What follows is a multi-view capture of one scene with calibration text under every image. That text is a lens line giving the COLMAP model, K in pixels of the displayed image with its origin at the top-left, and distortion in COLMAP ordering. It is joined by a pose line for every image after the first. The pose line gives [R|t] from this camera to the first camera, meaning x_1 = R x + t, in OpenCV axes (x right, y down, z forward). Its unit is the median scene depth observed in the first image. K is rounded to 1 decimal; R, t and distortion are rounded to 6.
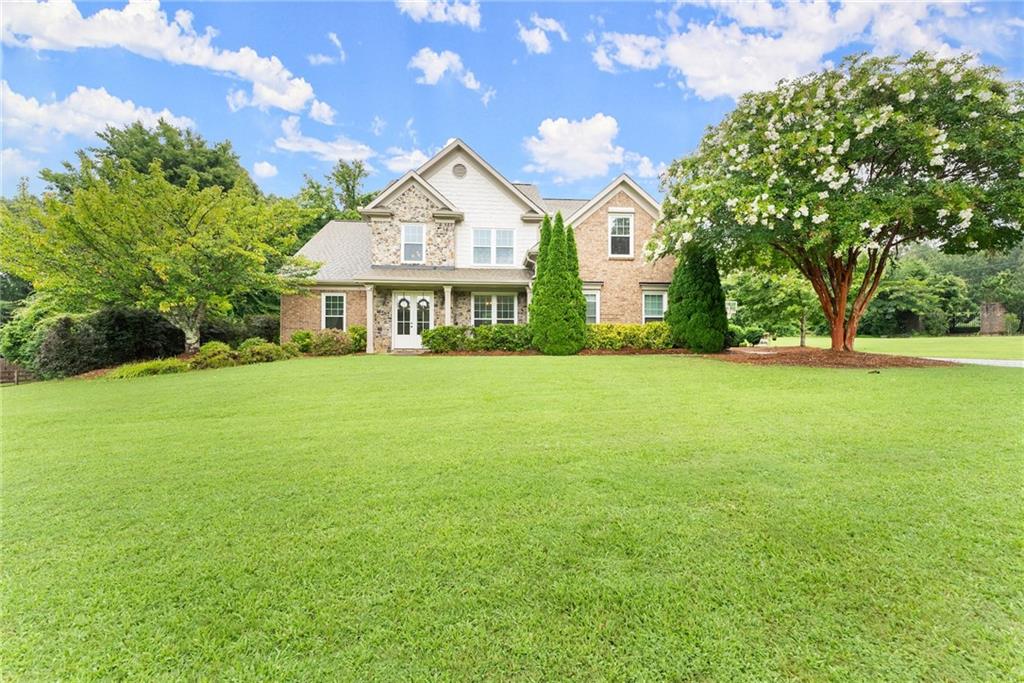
lens RADIAL K [[421.4, 0, 512.0], [0, 421.4, 341.5], [0, 0, 1]] dist [-0.000092, -0.000013]
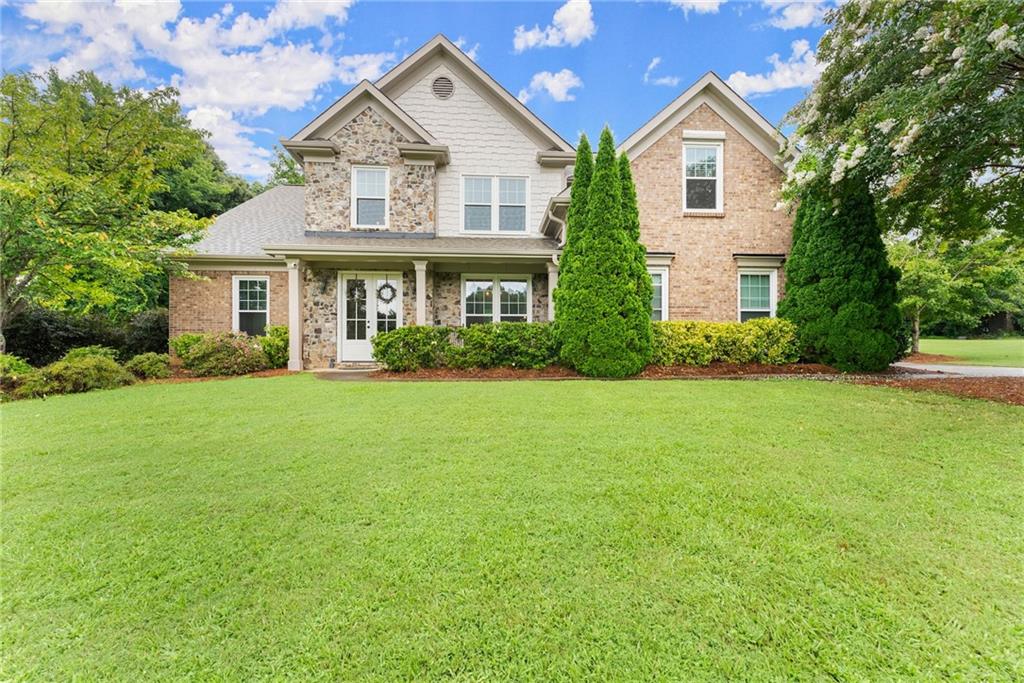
lens RADIAL K [[421.4, 0, 512.0], [0, 421.4, 341.5], [0, 0, 1]] dist [-0.000092, -0.000013]
pose [[0.999852, -0.001035, -0.017172, -0.007444], [0.001034, 0.999999, -0.000080, -0.013107], [0.017172, 0.000063, 0.999853, 0.365922]]
